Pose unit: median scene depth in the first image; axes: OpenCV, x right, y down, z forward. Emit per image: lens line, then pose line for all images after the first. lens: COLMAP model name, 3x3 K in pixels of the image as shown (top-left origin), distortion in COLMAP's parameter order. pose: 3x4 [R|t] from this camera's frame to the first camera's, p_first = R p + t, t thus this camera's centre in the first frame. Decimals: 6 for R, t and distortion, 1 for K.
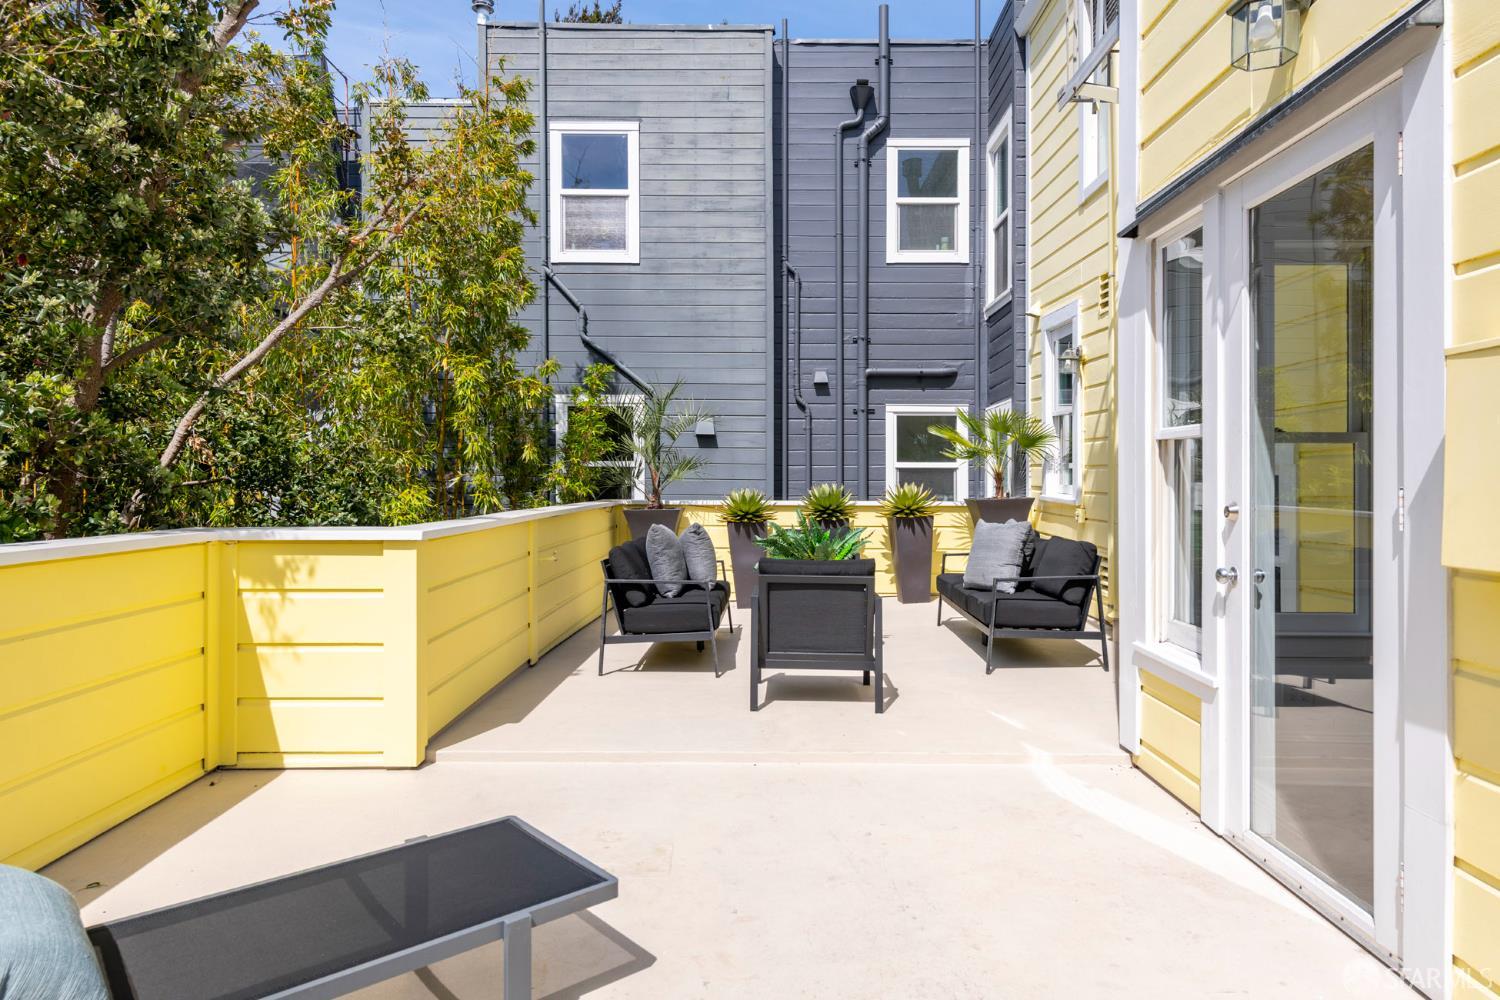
lens RADIAL K [[926.9, 0, 748.8], [0, 926.9, 478.2], [0, 0, 1]] dist [0.021051, -0.002249]
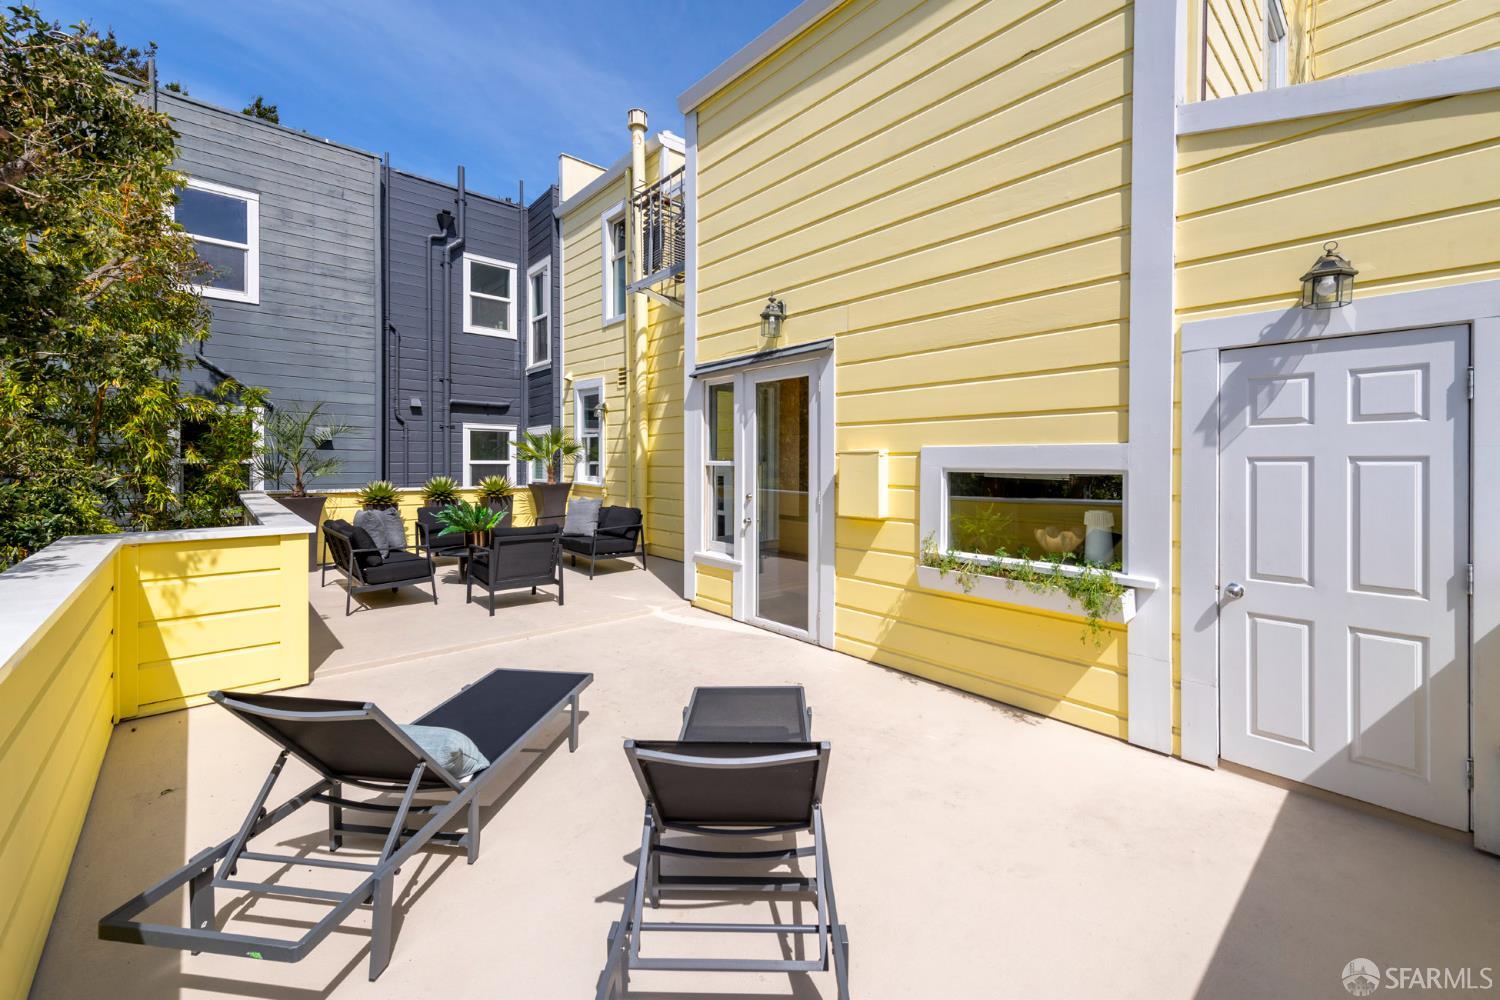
lens RADIAL K [[602.1, 0, 749.8], [0, 602.1, 462.1], [0, 0, 1]] dist [-0.000214, -0.000078]
pose [[0.740207, 0.000572, 0.672379, -0.177308], [-0.003444, 0.999990, 0.002942, -0.019166], [-0.672370, -0.004493, 0.740202, -0.071679]]
